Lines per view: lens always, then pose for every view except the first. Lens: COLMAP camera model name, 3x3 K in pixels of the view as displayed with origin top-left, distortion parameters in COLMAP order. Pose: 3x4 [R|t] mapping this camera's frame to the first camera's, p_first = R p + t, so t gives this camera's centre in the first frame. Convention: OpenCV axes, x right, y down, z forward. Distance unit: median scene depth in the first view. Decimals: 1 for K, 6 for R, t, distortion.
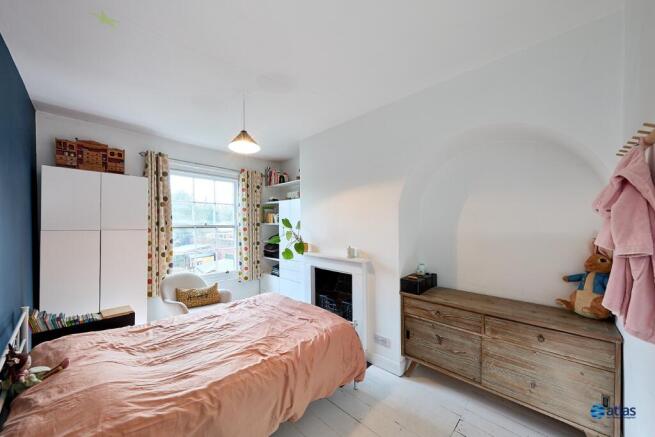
lens RADIAL K [[244.1, 0, 331.0], [0, 244.1, 223.3], [0, 0, 1]] dist [-0.015156, -0.000268]
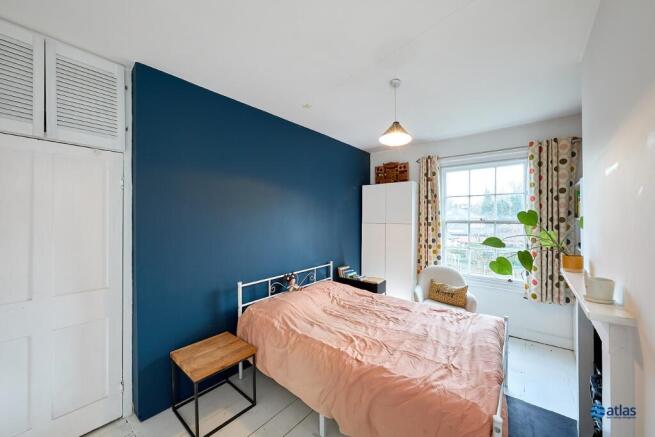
lens RADIAL K [[245.5, 0, 330.0], [0, 245.5, 218.9], [0, 0, 1]] dist [0.001715, 0.000046]
pose [[0.069693, -0.001983, -0.997567, 0.550847], [0.005237, 0.999985, -0.001622, 0.001147], [0.997555, -0.005111, 0.069702, 0.627643]]
